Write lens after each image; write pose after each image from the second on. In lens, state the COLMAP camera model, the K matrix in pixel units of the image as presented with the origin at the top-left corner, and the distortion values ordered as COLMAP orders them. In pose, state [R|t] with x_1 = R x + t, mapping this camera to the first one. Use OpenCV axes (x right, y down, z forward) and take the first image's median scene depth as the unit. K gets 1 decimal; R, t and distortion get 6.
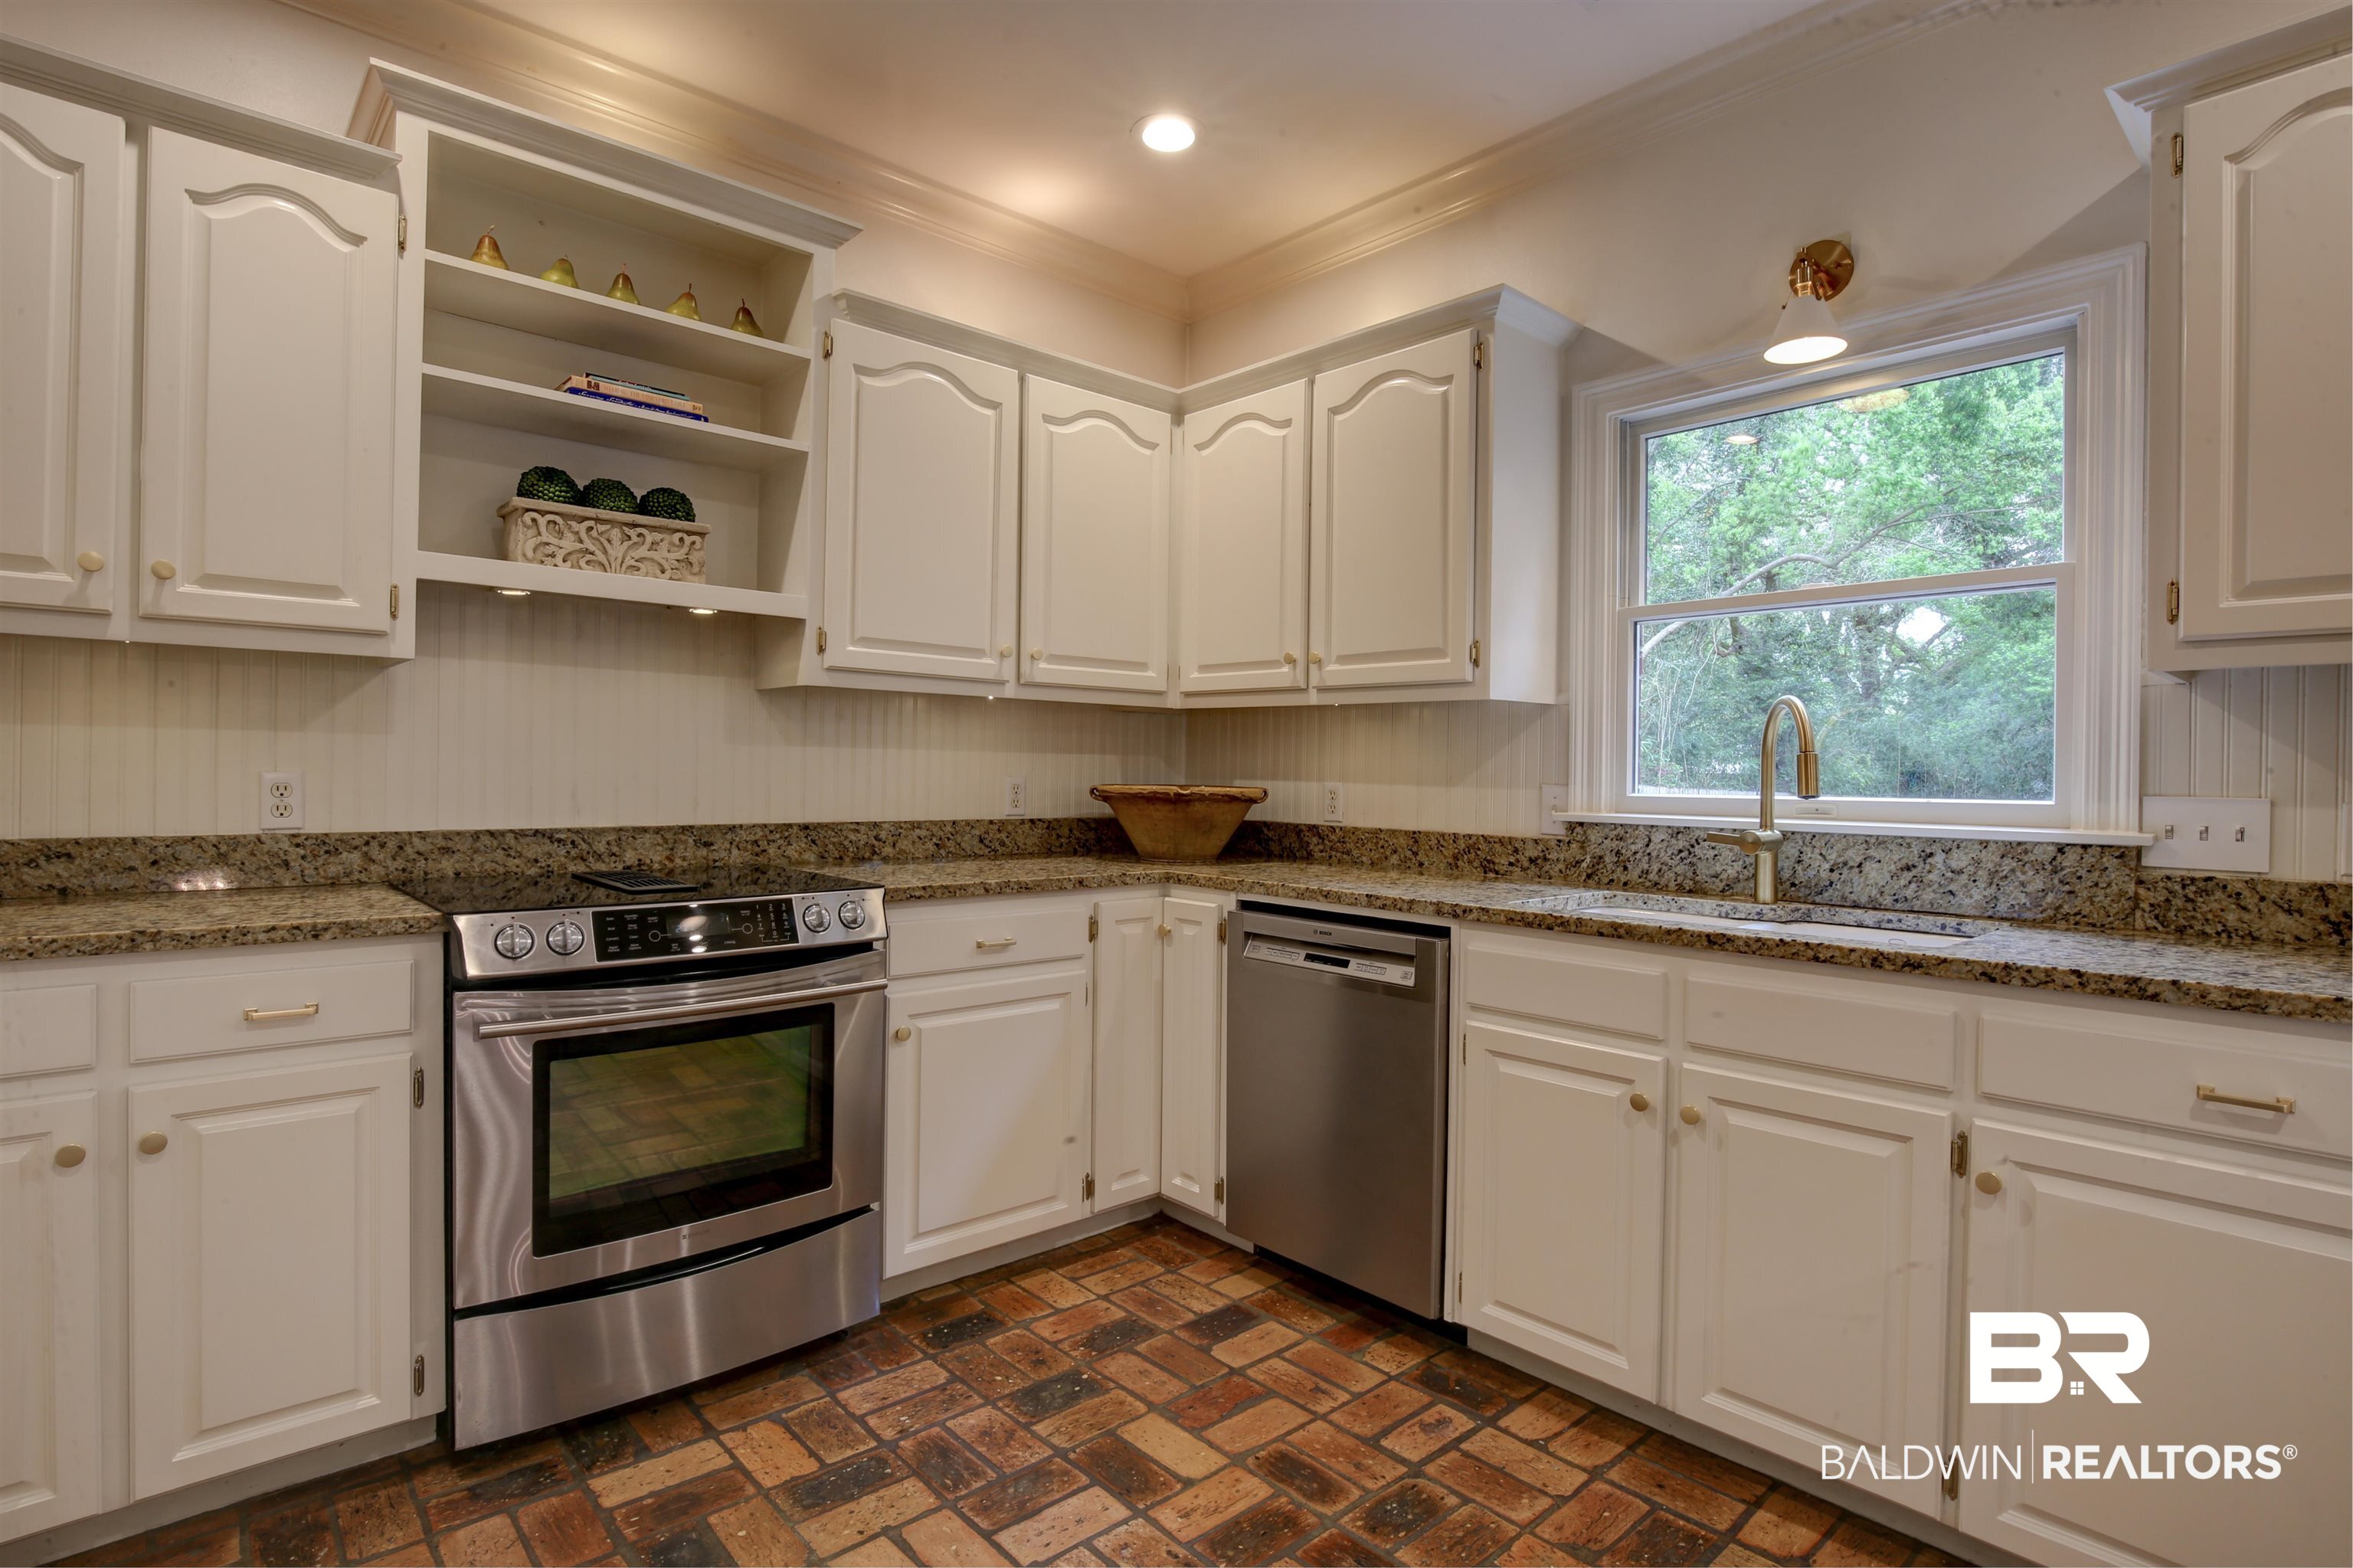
lens RADIAL K [[1170.2, 0, 1185.1], [0, 1170.2, 789.1], [0, 0, 1]] dist [-0.026741, 0.004089]
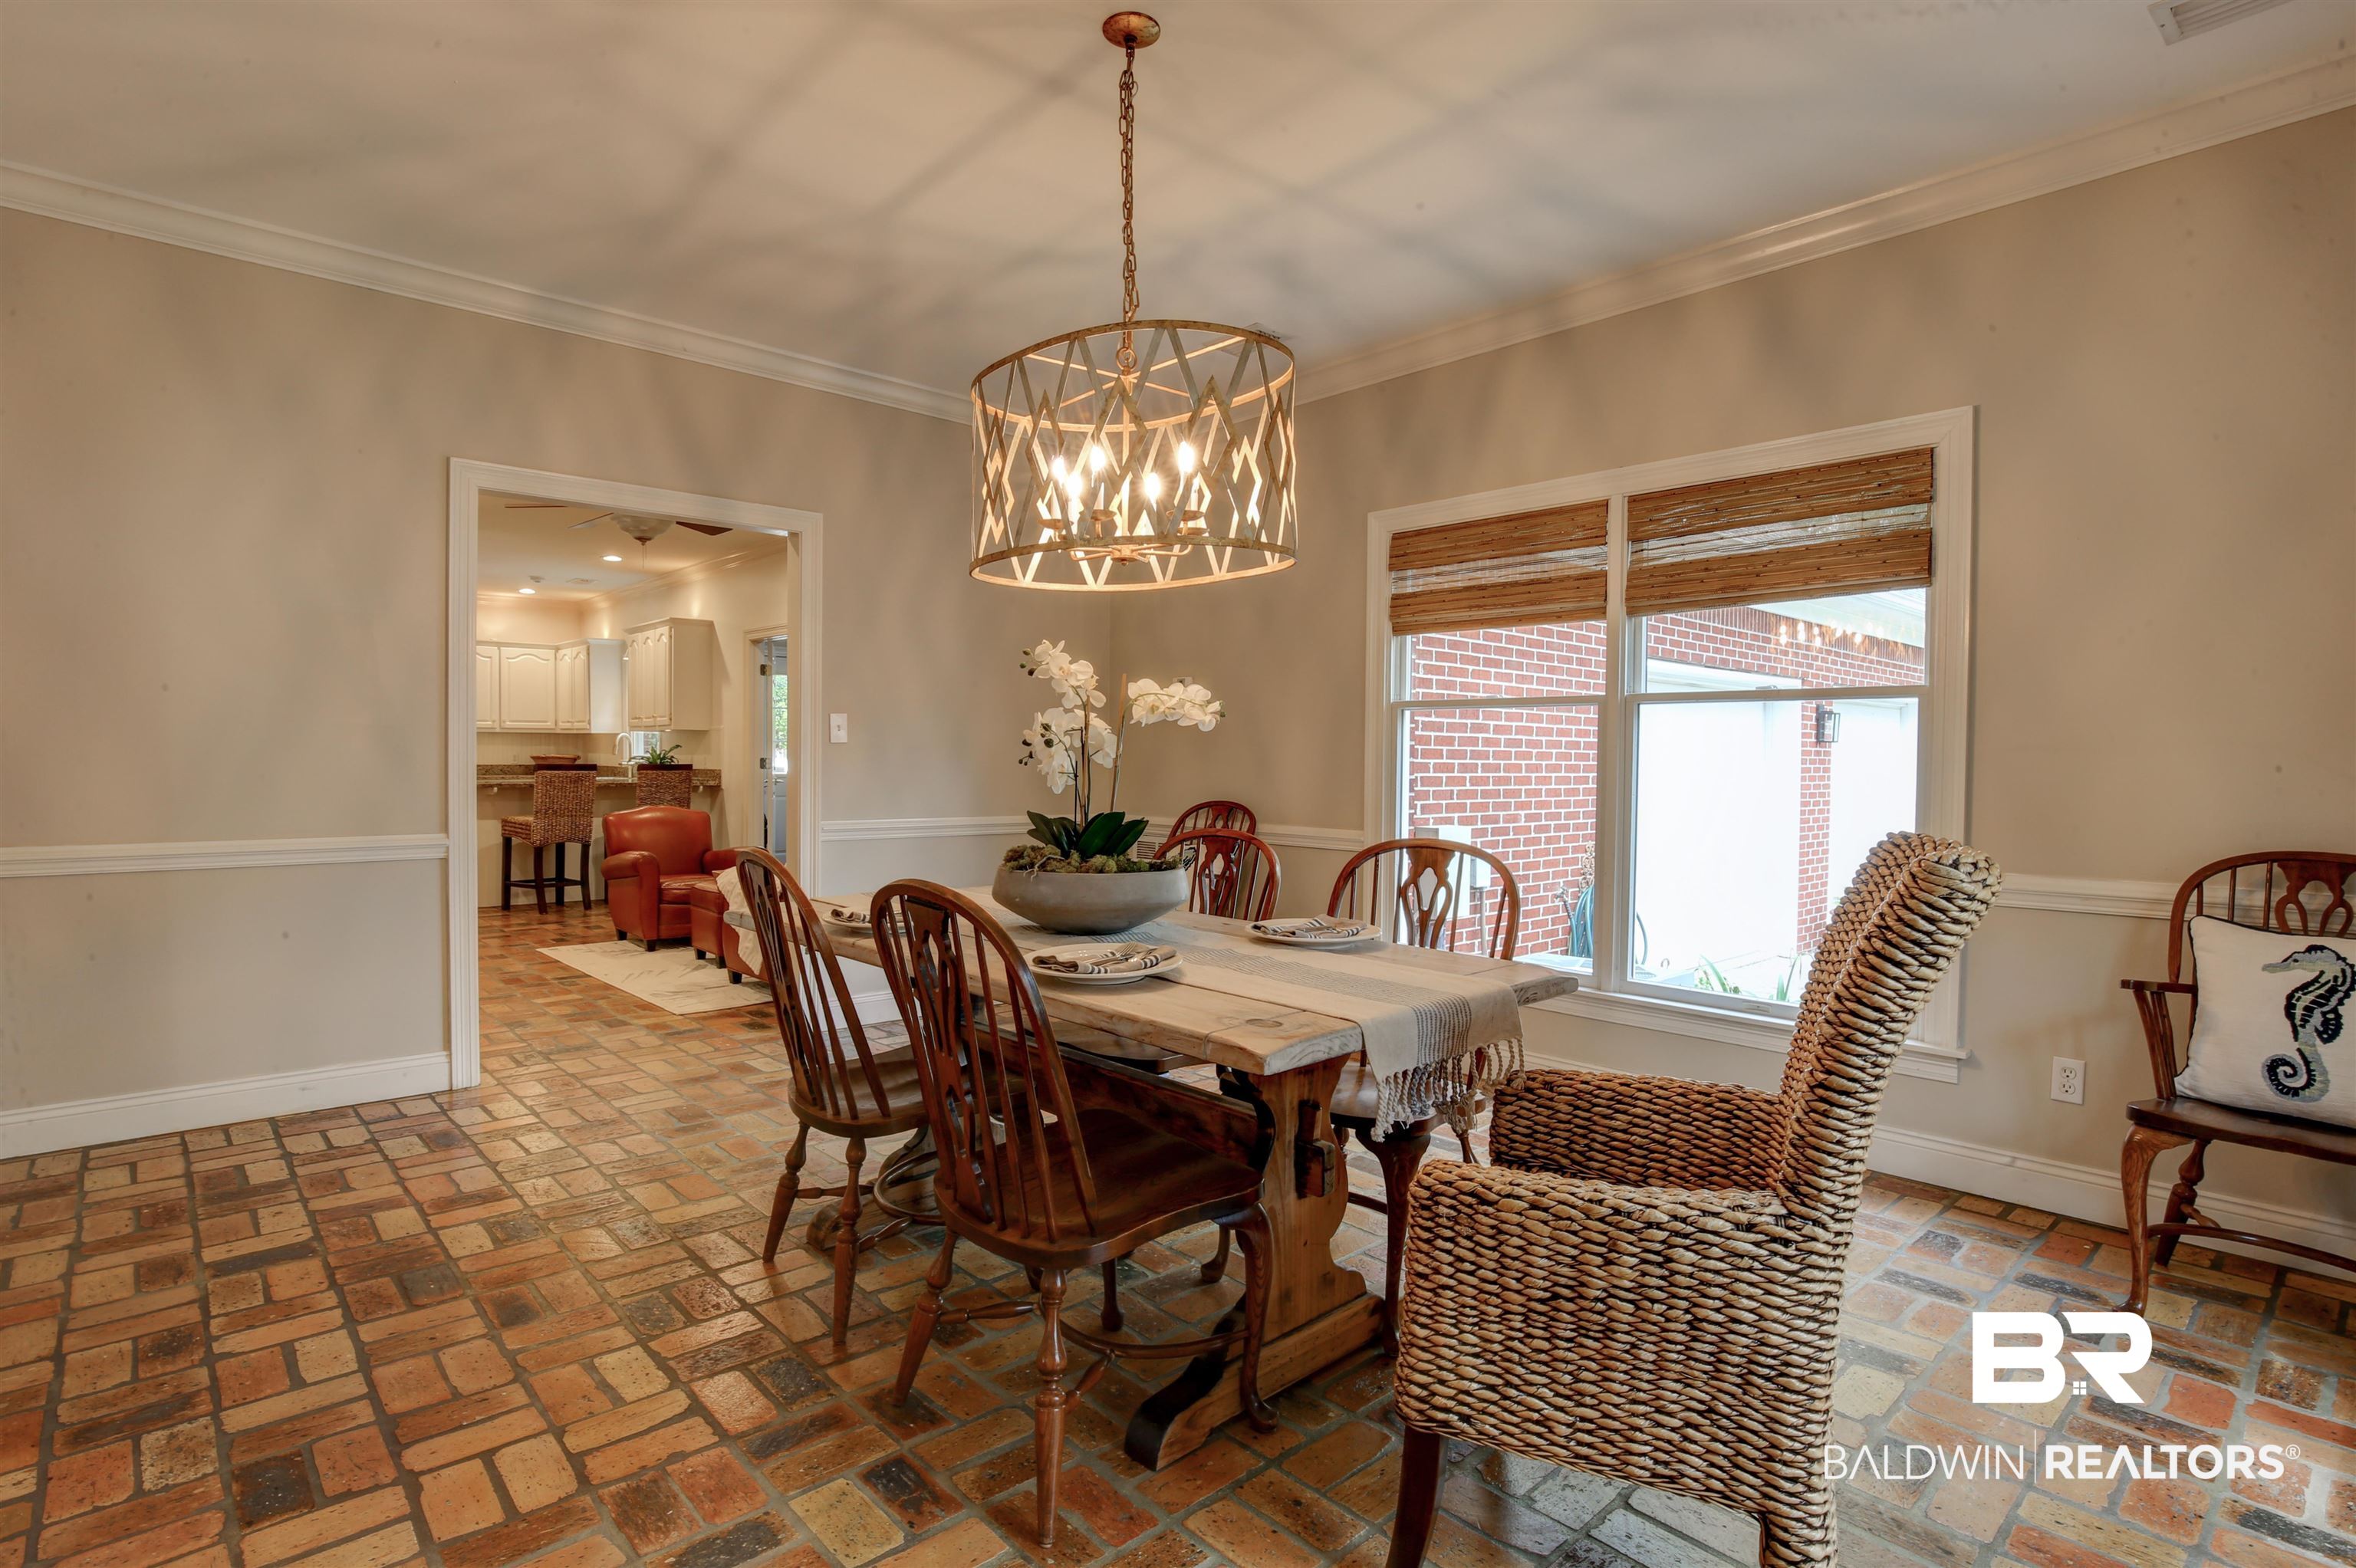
lens RADIAL K [[1171.6, 0, 1175.5], [0, 1171.6, 782.5], [0, 0, 1]] dist [-0.026741, 0.004089]
pose [[0.999939, -0.009596, 0.005386, 2.559545], [0.009542, 0.999905, 0.009956, 0.087233], [-0.005481, -0.009904, 0.999936, -3.525546]]
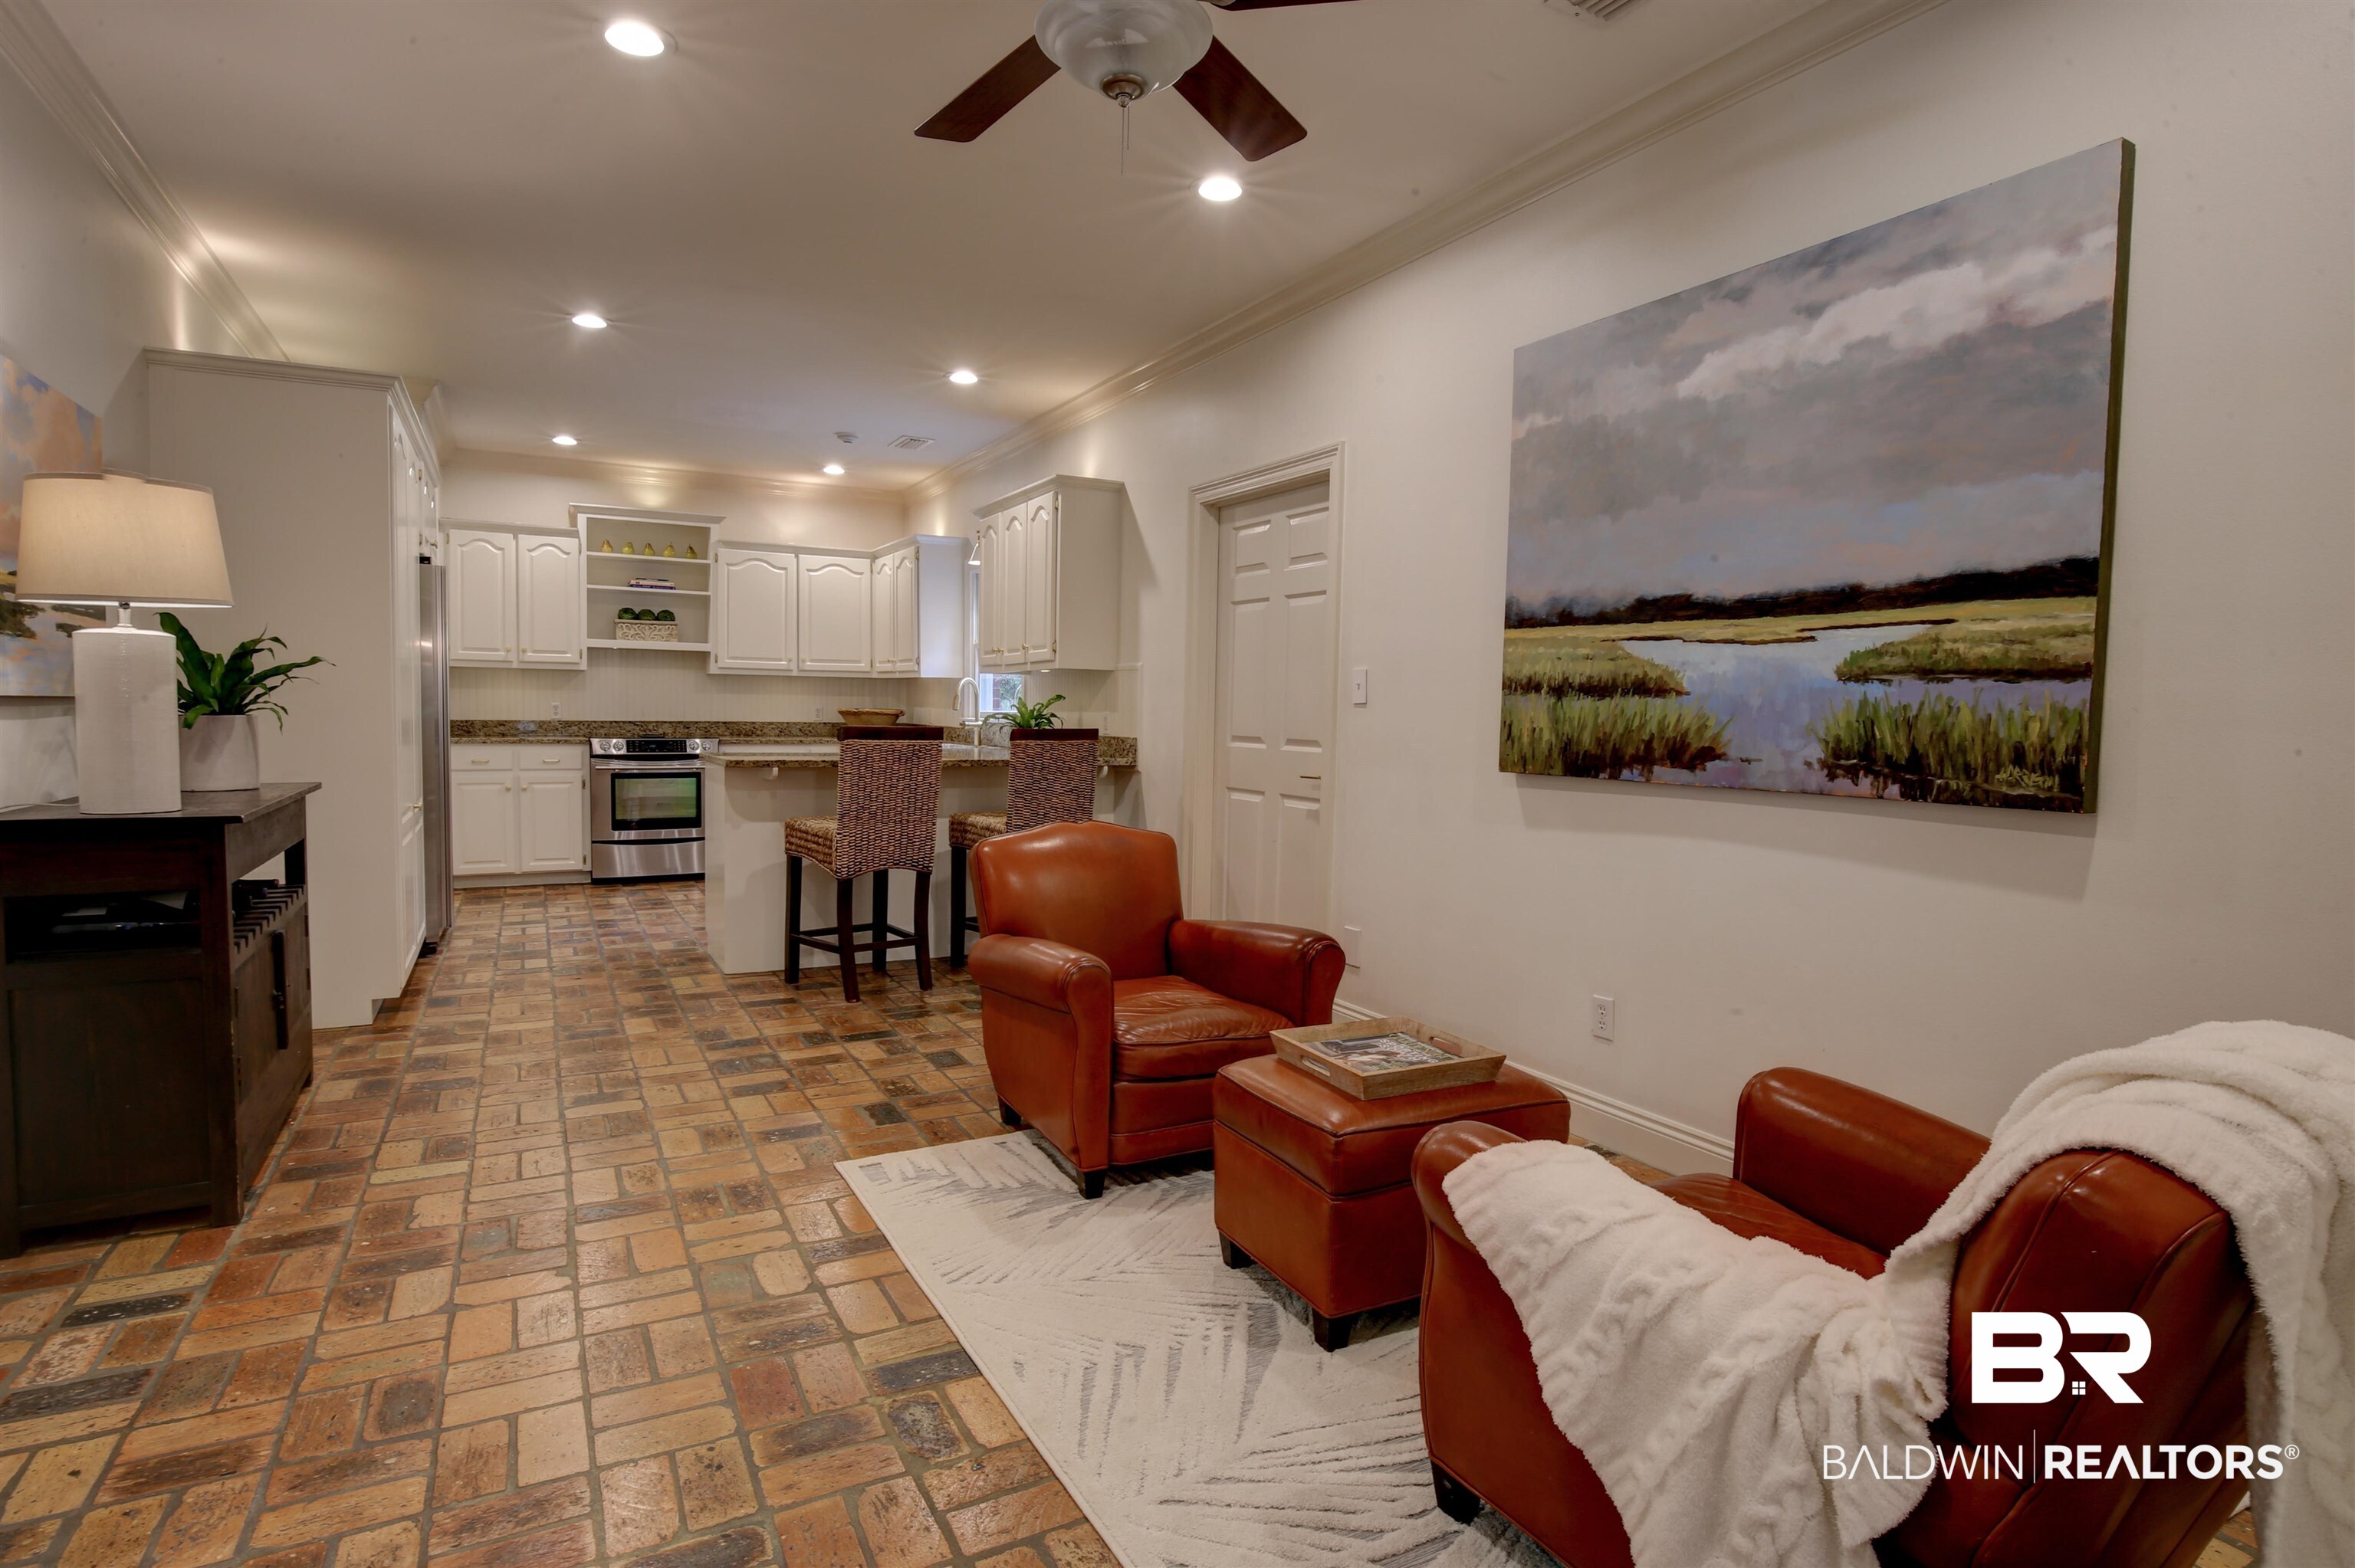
lens RADIAL K [[1171.0, 0, 1179.5], [0, 1171.0, 785.9], [0, 0, 1]] dist [-0.026741, 0.004089]
pose [[0.975388, 0.016321, -0.219891, 1.640165], [-0.005643, 0.998778, 0.049103, 0.048737], [0.220424, -0.046654, 0.974288, -1.806215]]
